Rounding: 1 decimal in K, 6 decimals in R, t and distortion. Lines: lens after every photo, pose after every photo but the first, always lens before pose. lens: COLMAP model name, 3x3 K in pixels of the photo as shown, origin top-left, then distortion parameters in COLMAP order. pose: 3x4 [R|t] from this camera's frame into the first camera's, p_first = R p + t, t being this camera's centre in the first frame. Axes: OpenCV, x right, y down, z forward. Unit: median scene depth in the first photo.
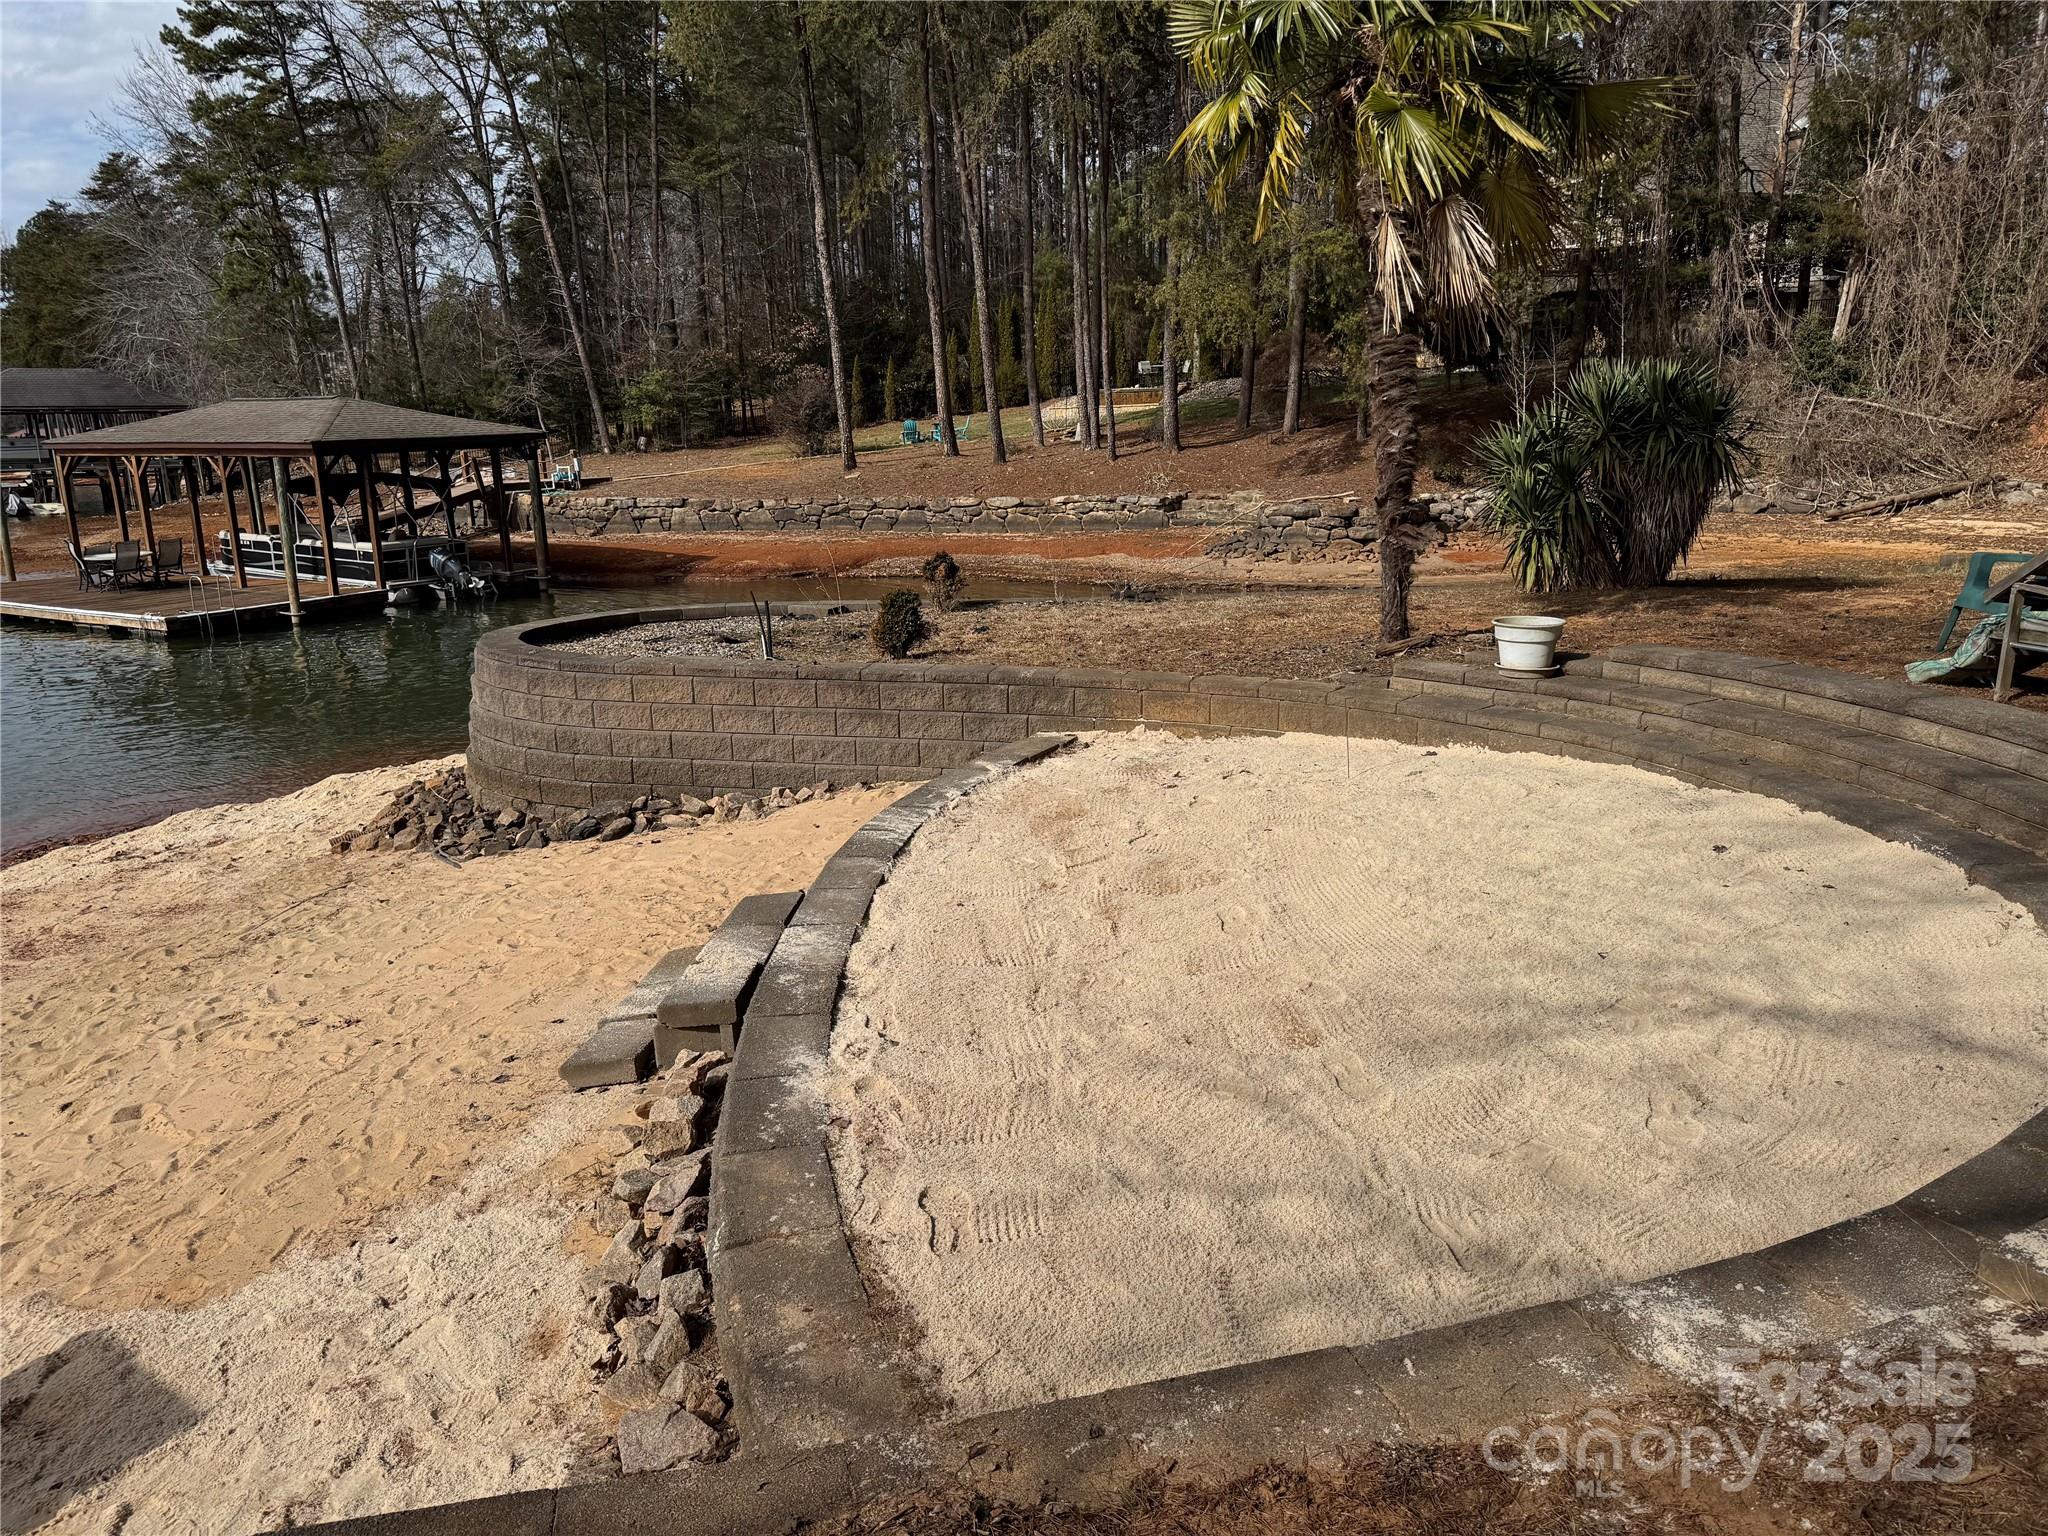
lens RADIAL K [[1416.8, 0, 988.8], [0, 1416.8, 811.0], [0, 0, 1]] dist [0.054048, -0.053806]
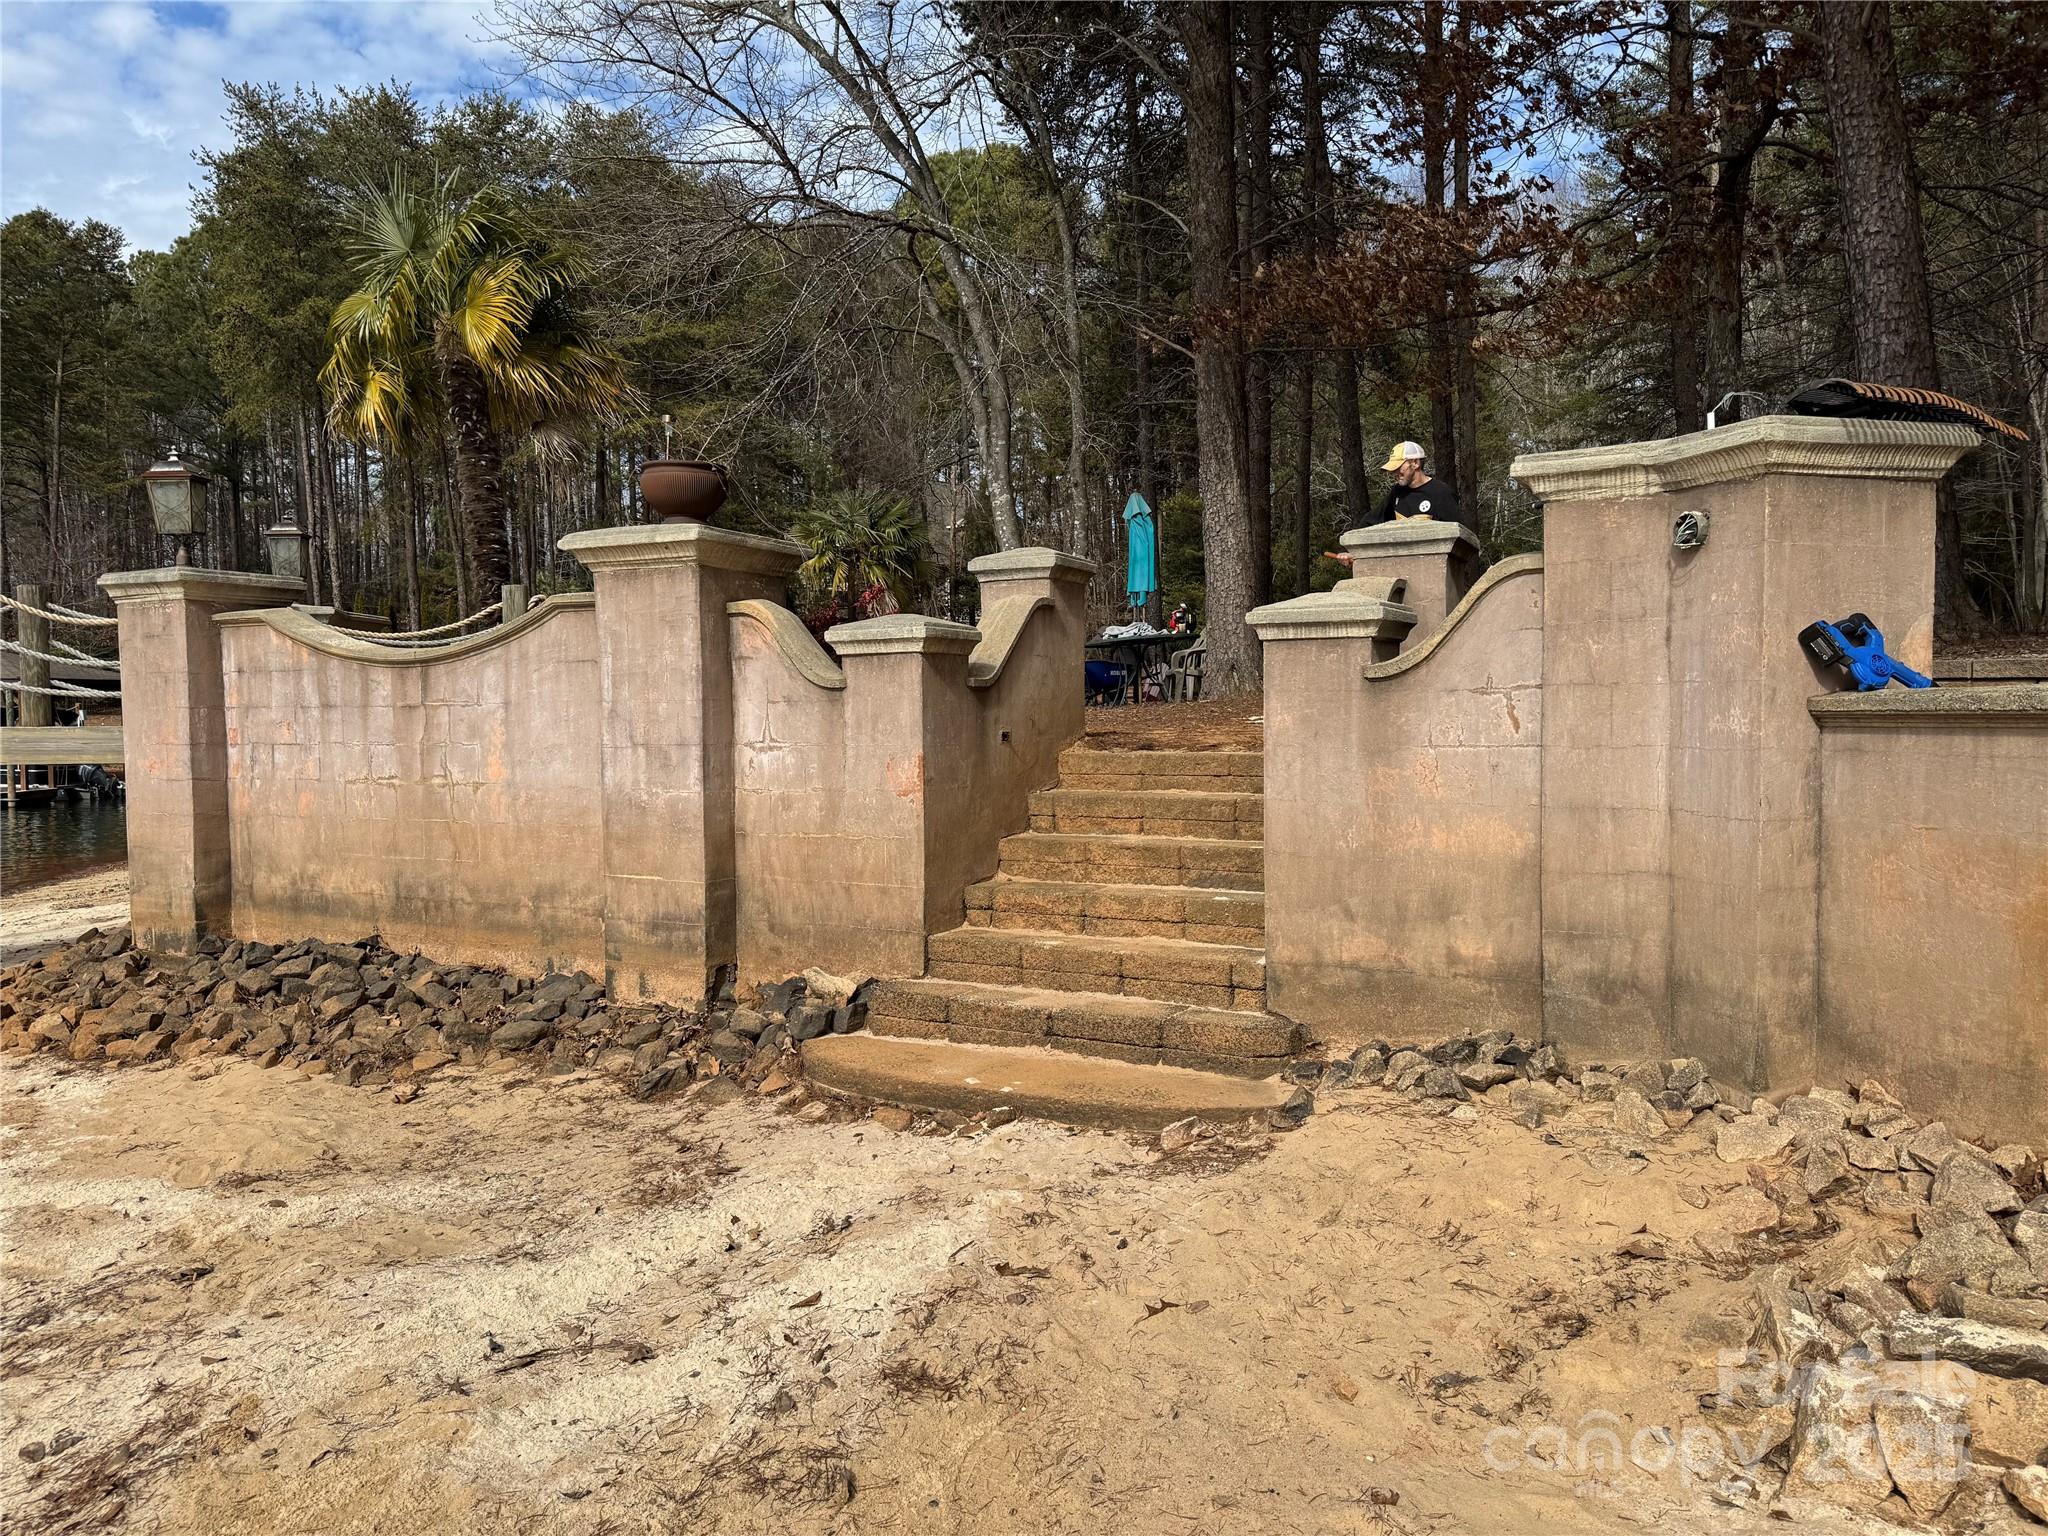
lens RADIAL K [[1410.2, 0, 1024.0], [0, 1410.2, 768.0], [0, 0, 1]] dist [0.082623, -0.110882]
pose [[0.864540, -0.006398, 0.502524, -0.247111], [0.125190, 0.971140, -0.203012, 0.164206], [-0.486723, 0.238422, 0.840390, -0.434573]]
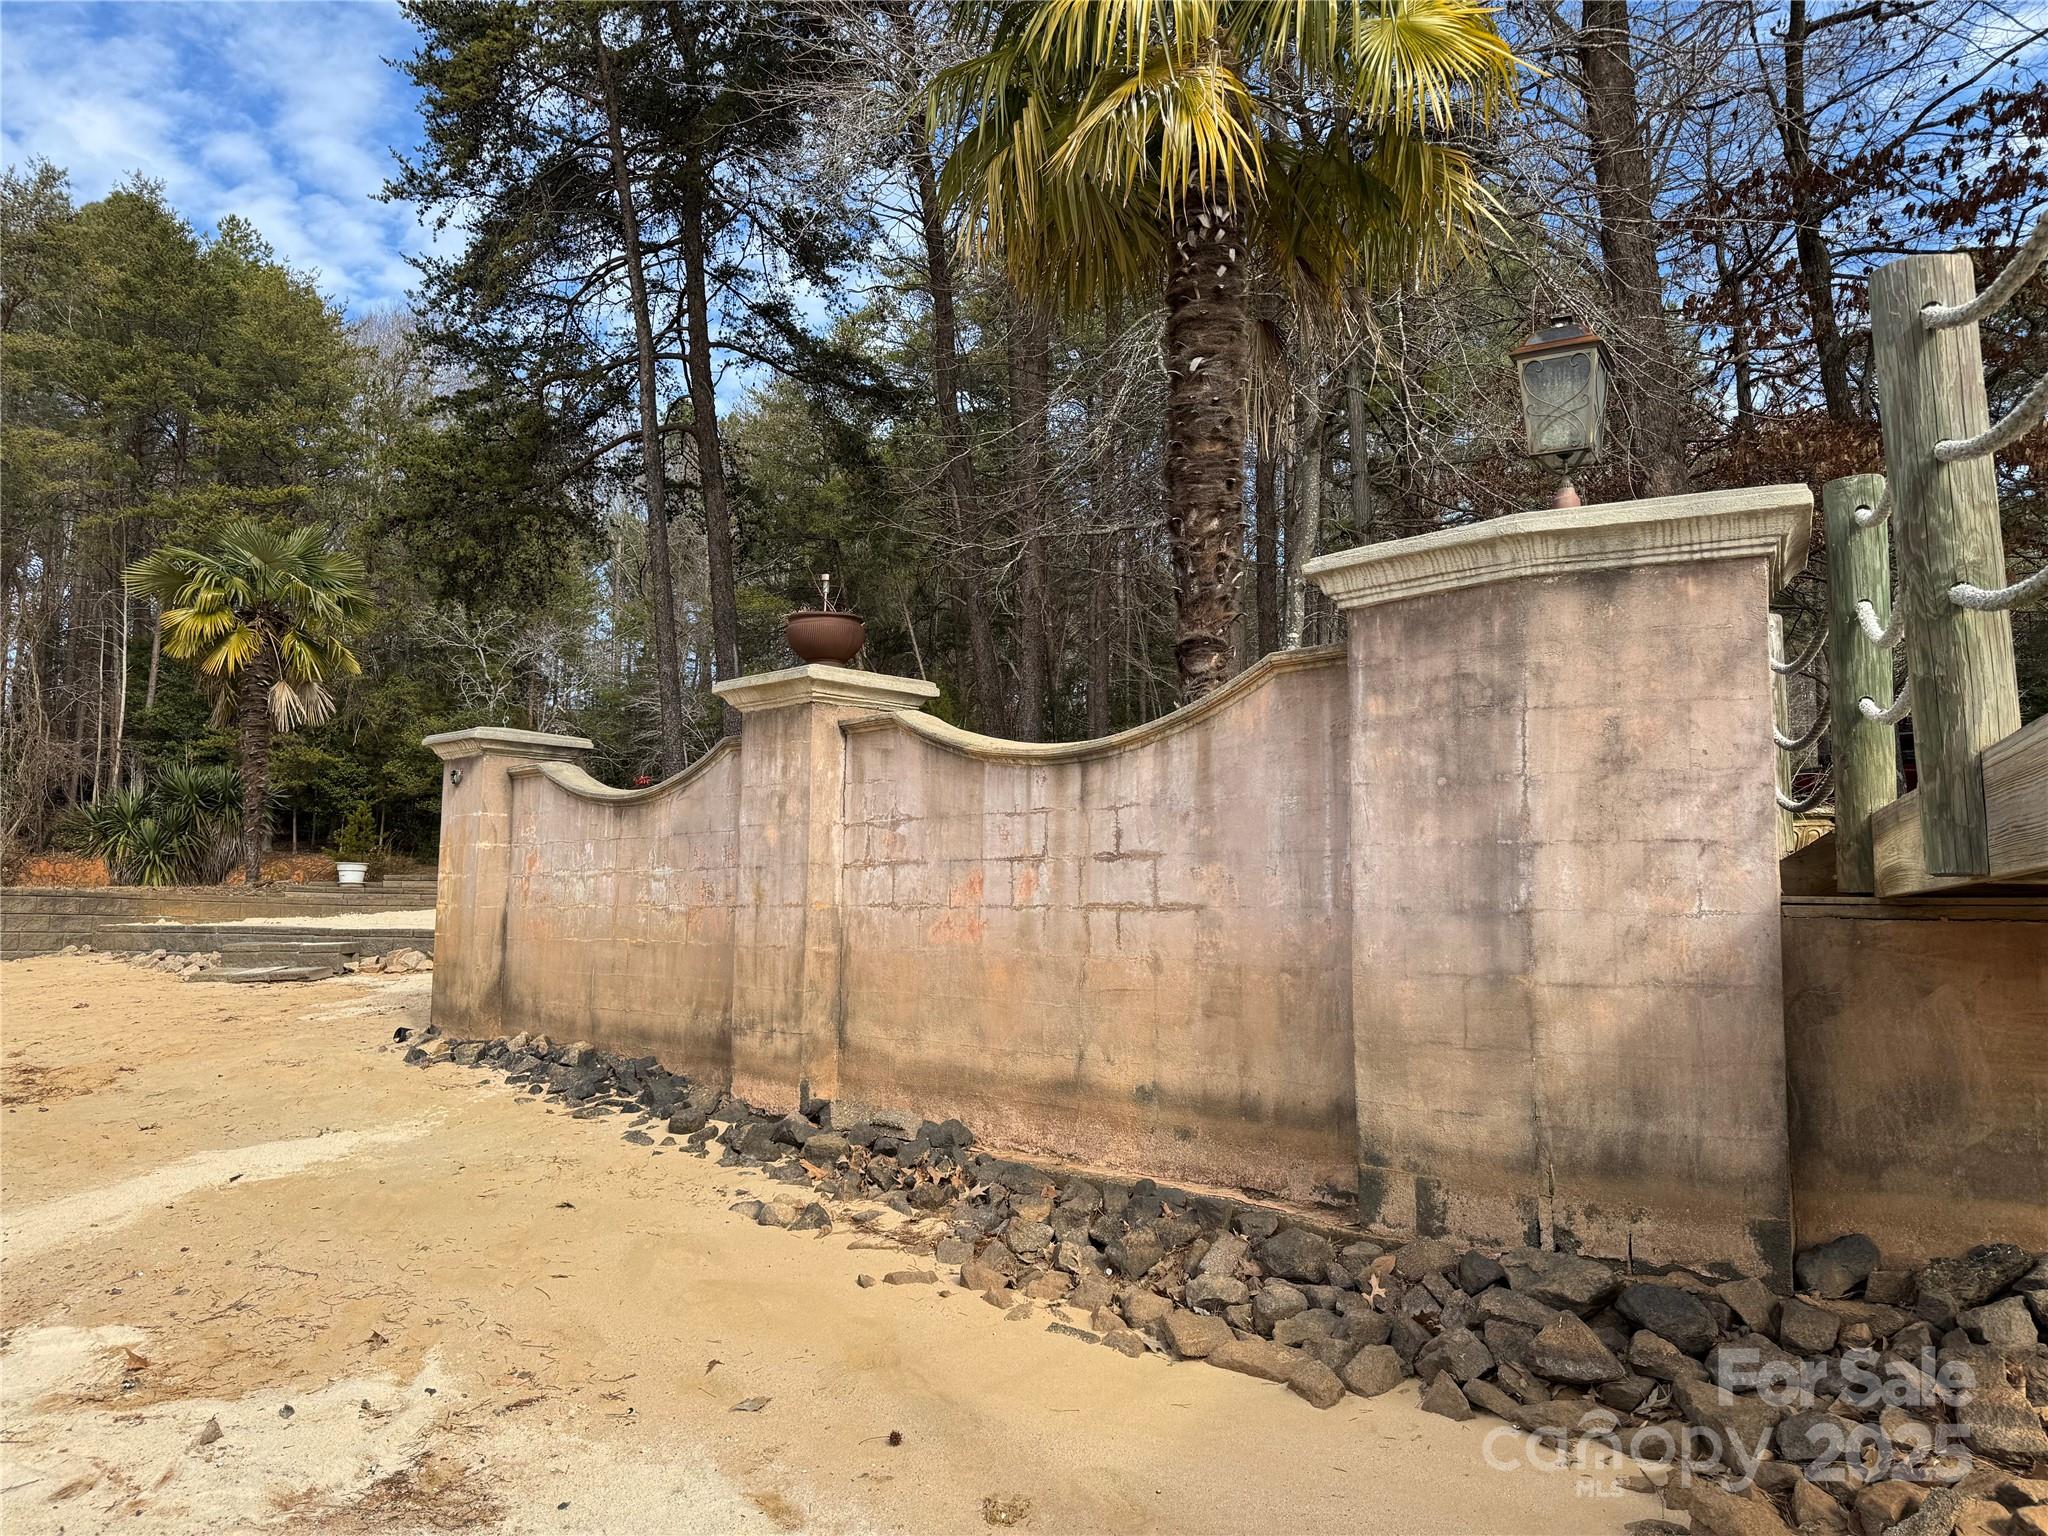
lens RADIAL K [[1431.1, 0, 1013.5], [0, 1431.1, 766.4], [0, 0, 1]] dist [0.091931, -0.125747]
pose [[0.220324, 0.127273, 0.967088, -0.350438], [0.234943, 0.955338, -0.179252, 0.081116], [-0.946710, 0.266704, 0.180582, -0.095202]]
